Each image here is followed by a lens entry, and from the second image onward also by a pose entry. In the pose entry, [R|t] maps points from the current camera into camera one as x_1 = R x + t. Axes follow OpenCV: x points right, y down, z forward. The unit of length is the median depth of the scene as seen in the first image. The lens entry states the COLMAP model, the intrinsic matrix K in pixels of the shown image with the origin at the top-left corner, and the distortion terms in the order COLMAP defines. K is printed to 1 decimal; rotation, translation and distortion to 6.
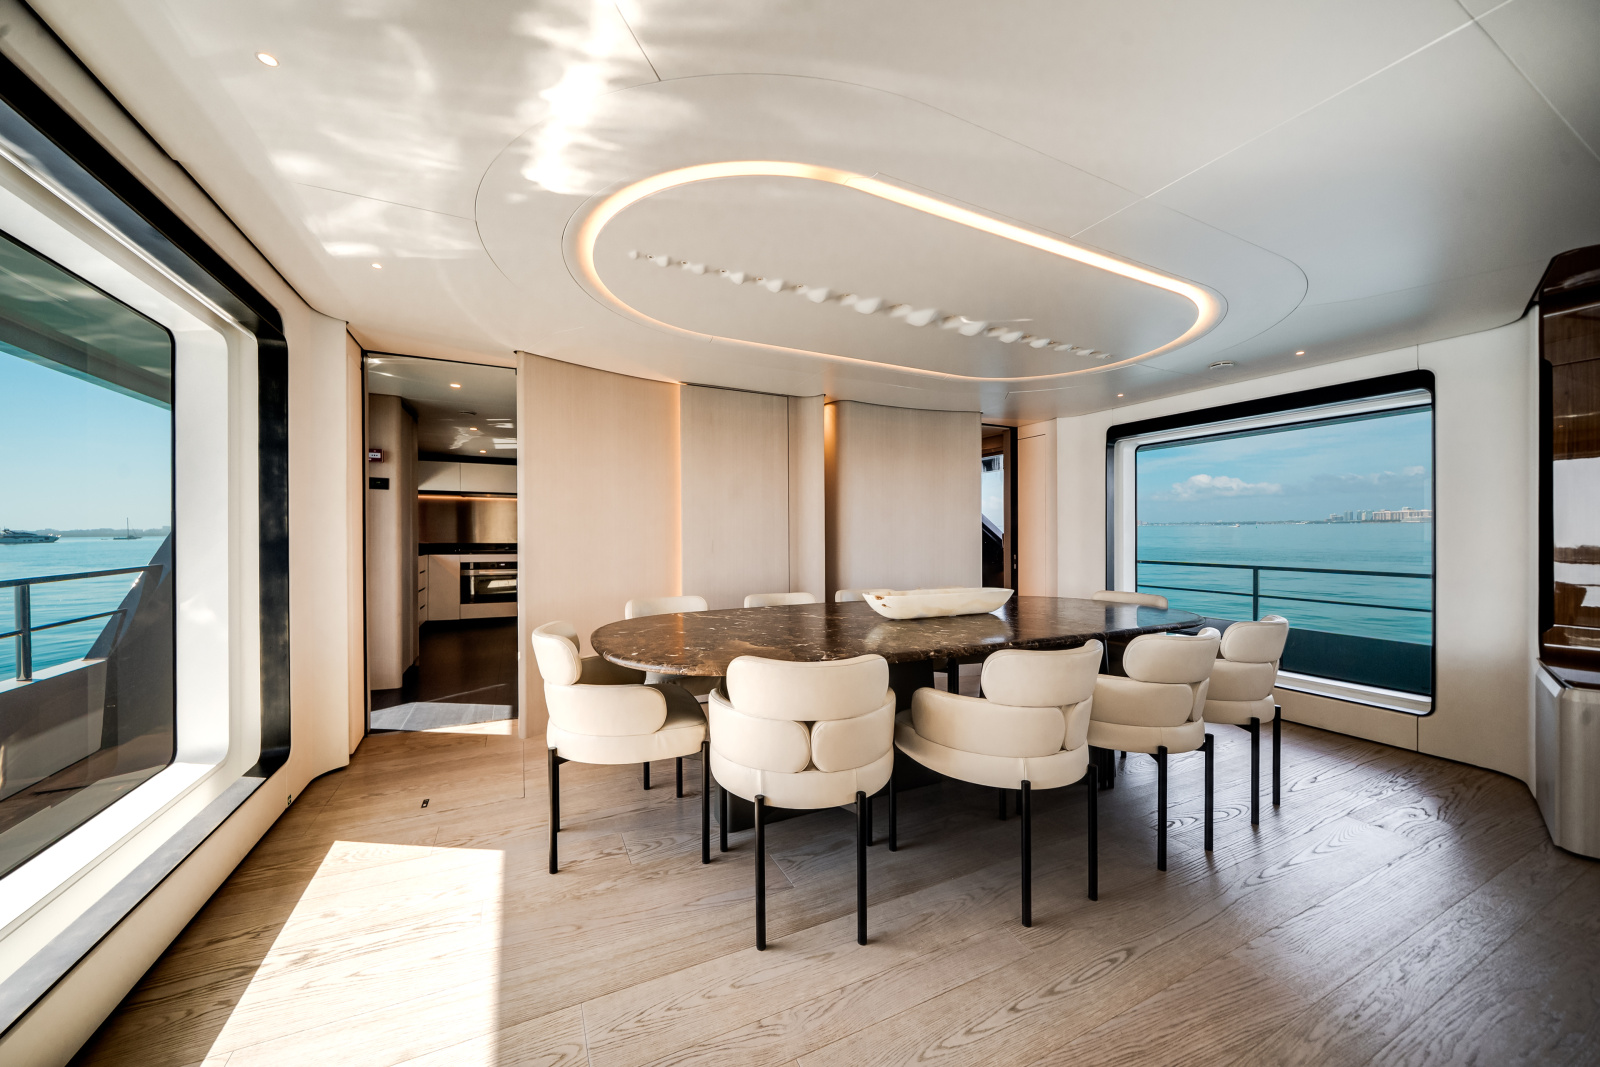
lens RADIAL K [[595.9, 0, 803.2], [0, 595.9, 535.7], [0, 0, 1]] dist [-0.001108, -0.000188]
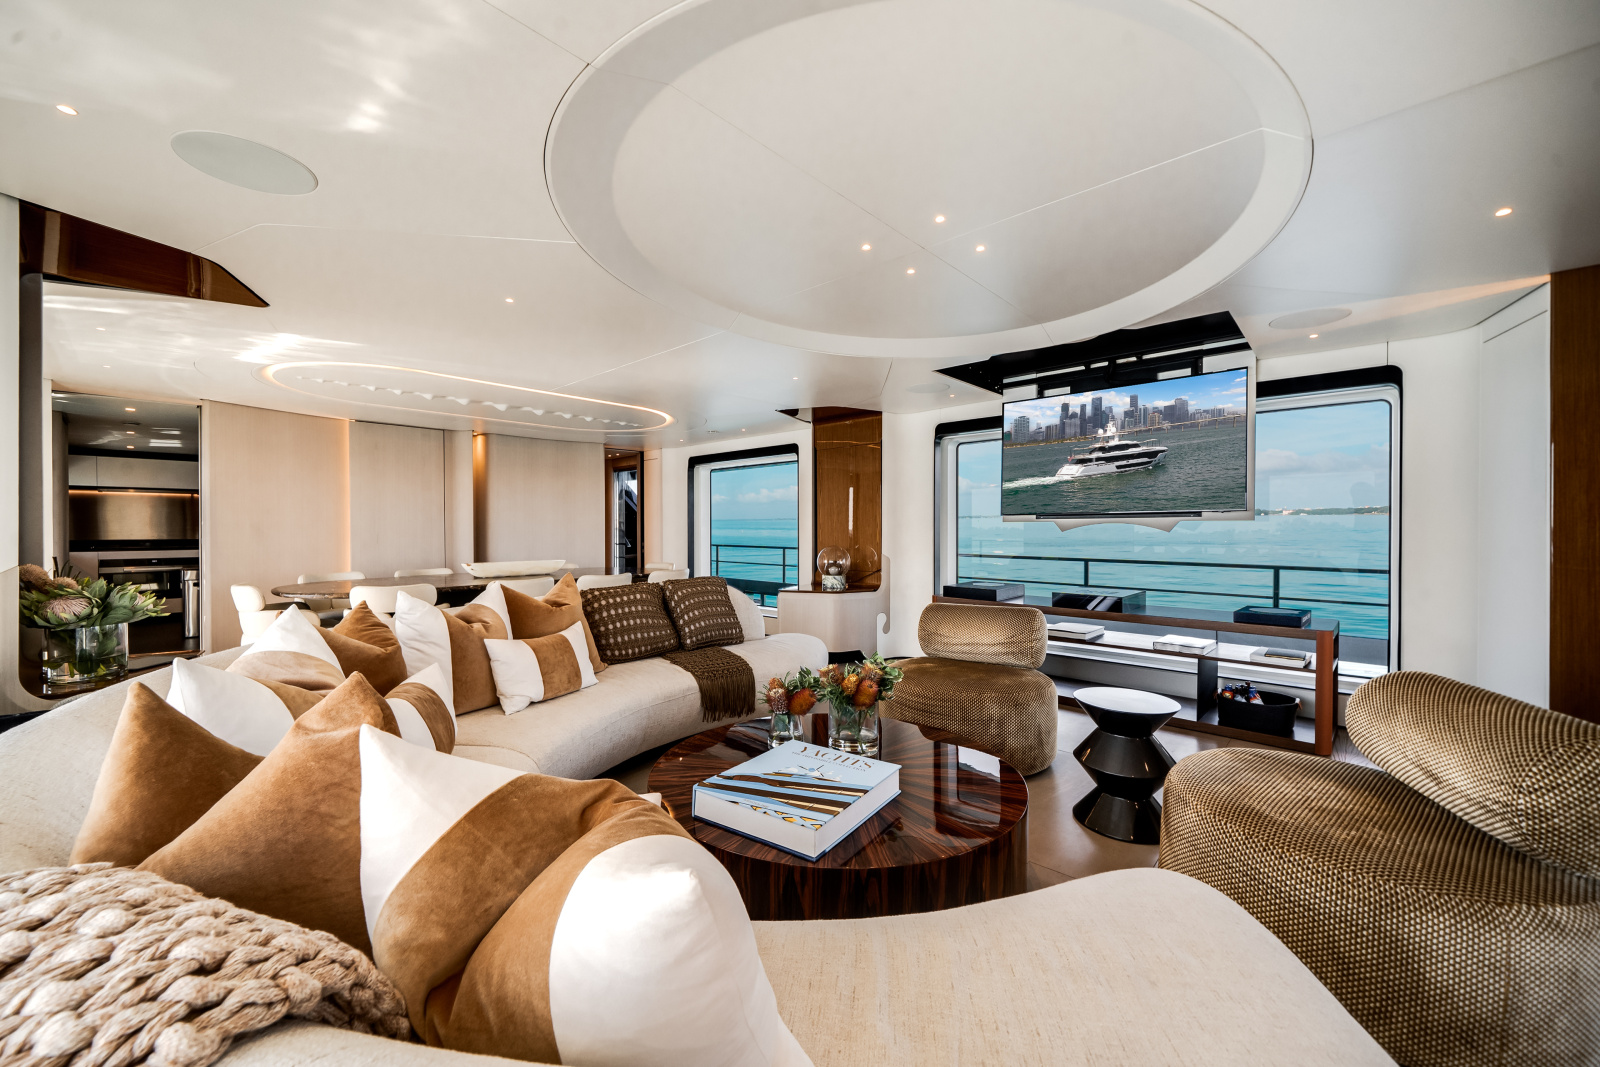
lens RADIAL K [[630.8, 0, 804.2], [0, 630.8, 526.6], [0, 0, 1]] dist [0.000034, 0.000415]
pose [[0.930287, -0.006852, 0.366770, 0.202407], [0.006731, 0.999976, 0.001608, -0.005671], [-0.366772, 0.000972, 0.930310, -0.645686]]
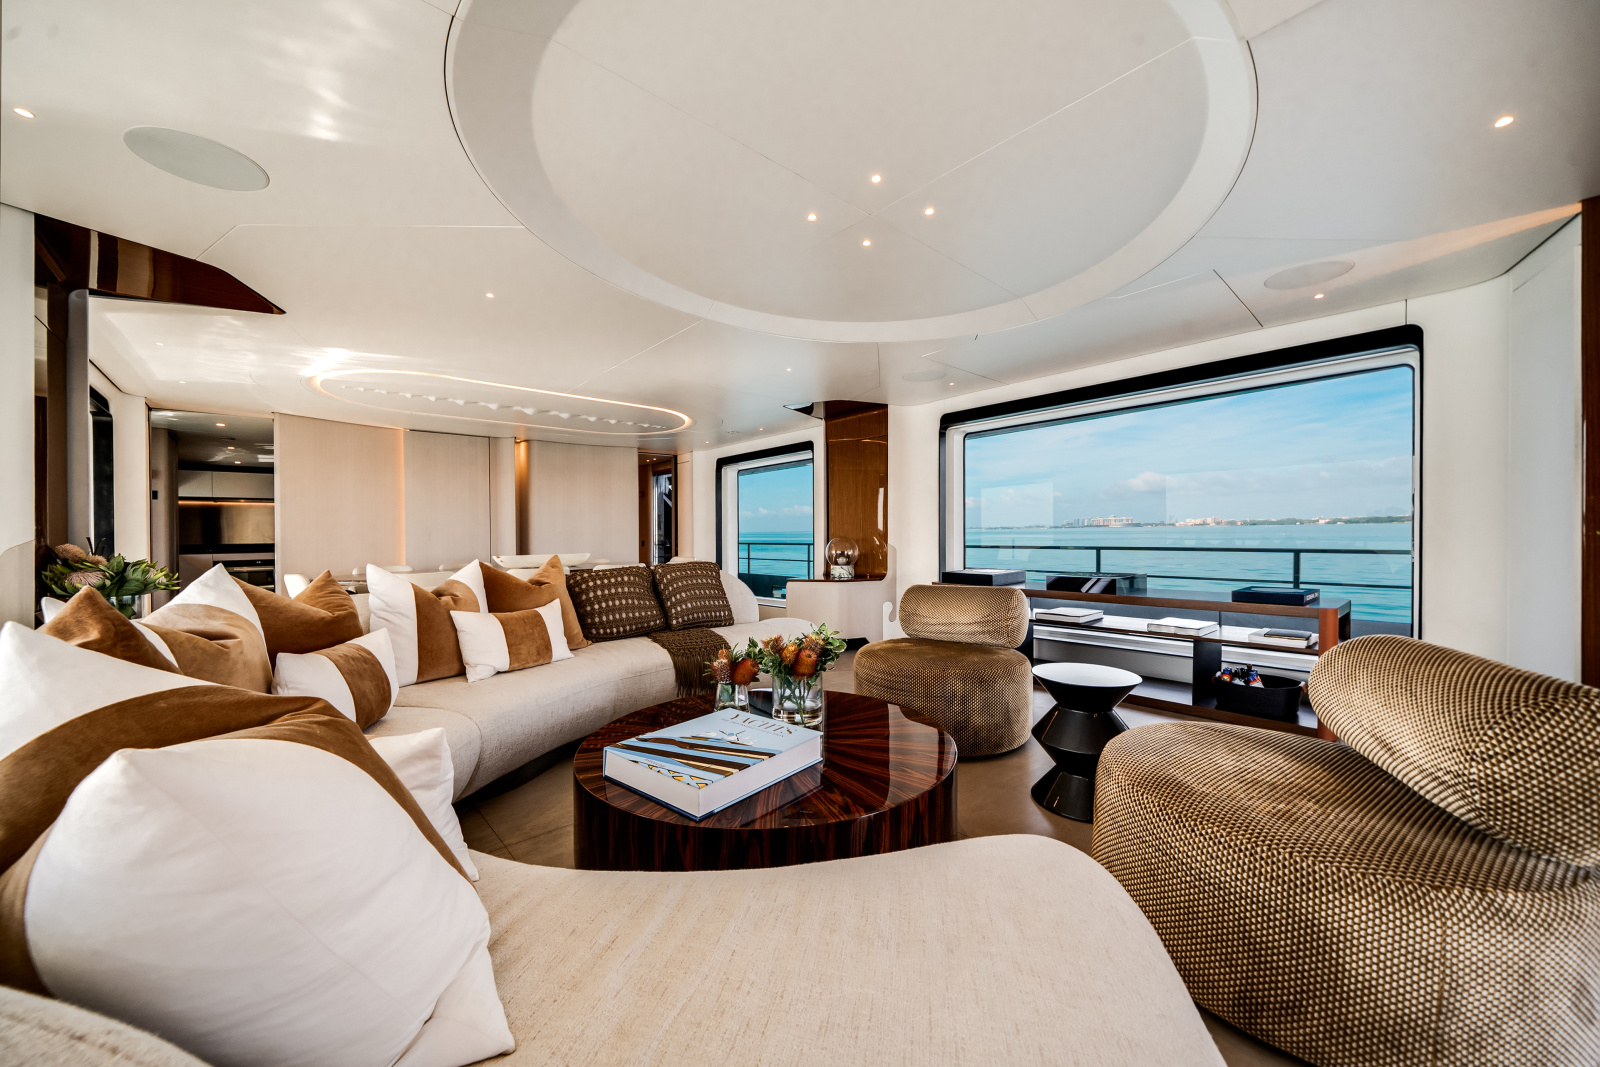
lens RADIAL K [[595.9, 0, 803.2], [0, 595.9, 535.7], [0, 0, 1]] dist [-0.001108, -0.000188]
pose [[0.960579, -0.020116, 0.277278, 0.302403], [0.019927, 0.999795, 0.003498, 0.026276], [-0.277291, 0.002165, 0.960783, -0.647598]]
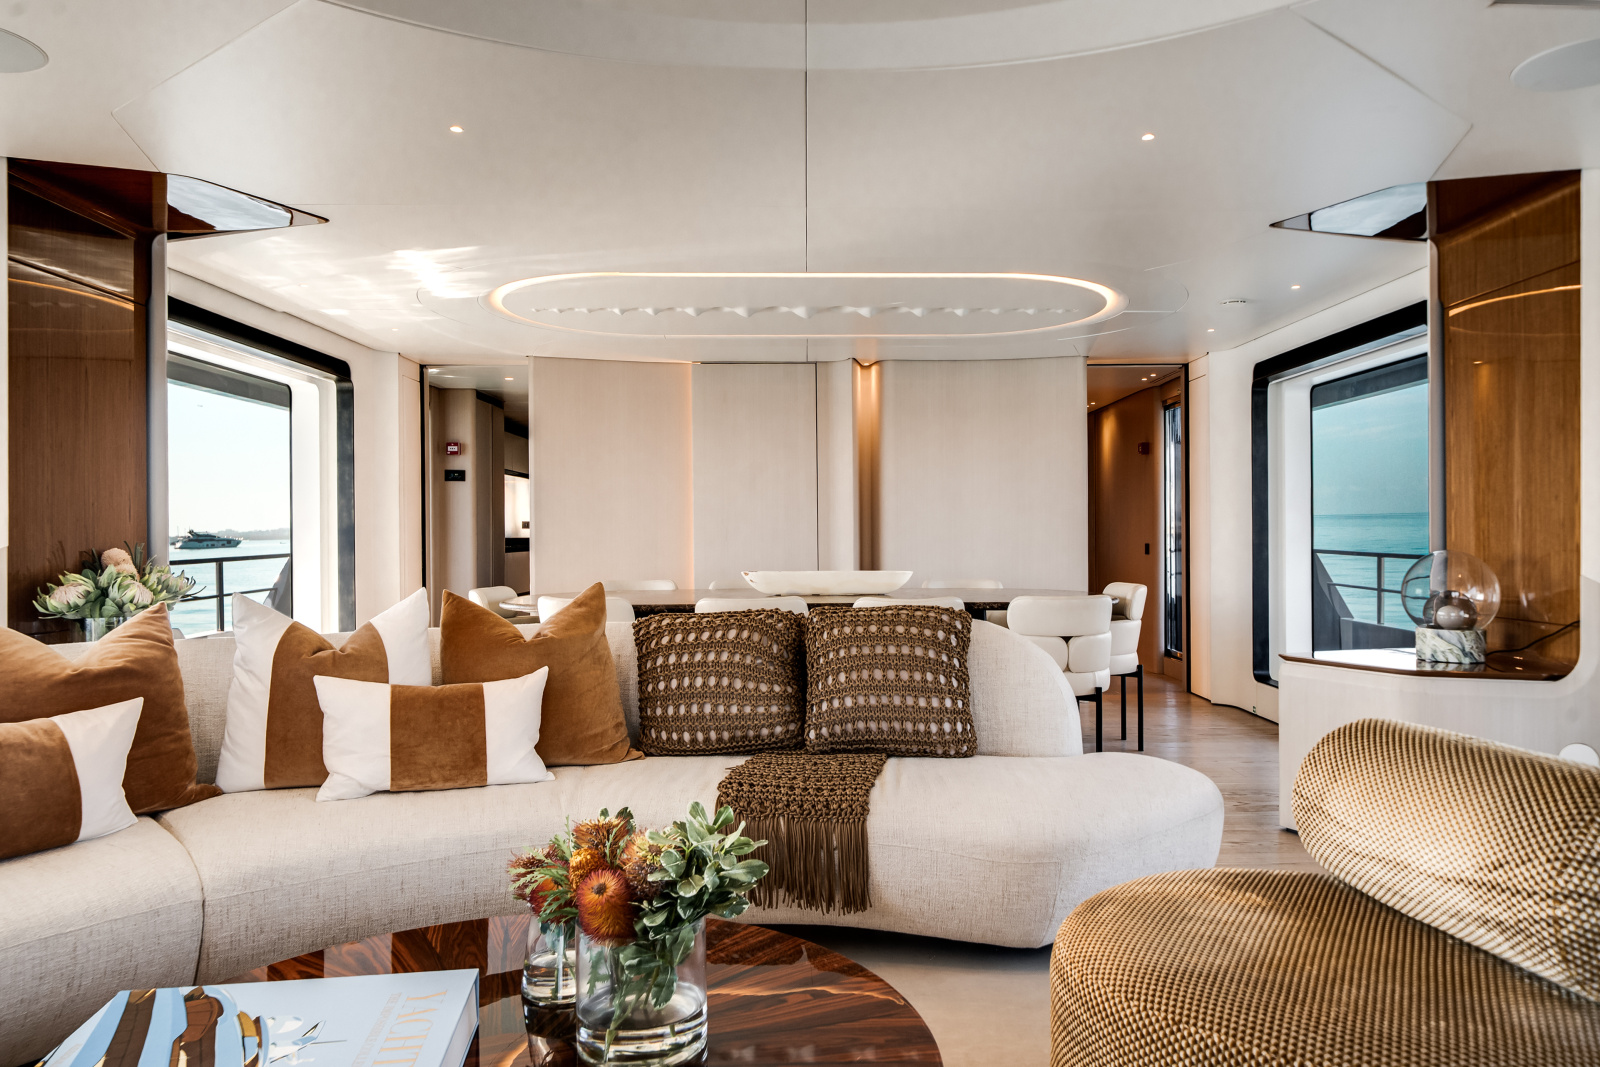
lens RADIAL K [[1124.1, 0, 811.6], [0, 1124.1, 533.1], [0, 0, 1]] dist [-0.000482, 0.000872]
pose [[0.905438, -0.008311, -0.424397, 0.636486], [0.009375, 0.999956, 0.000420, 0.015751], [0.424374, -0.004359, 0.905476, -0.476950]]
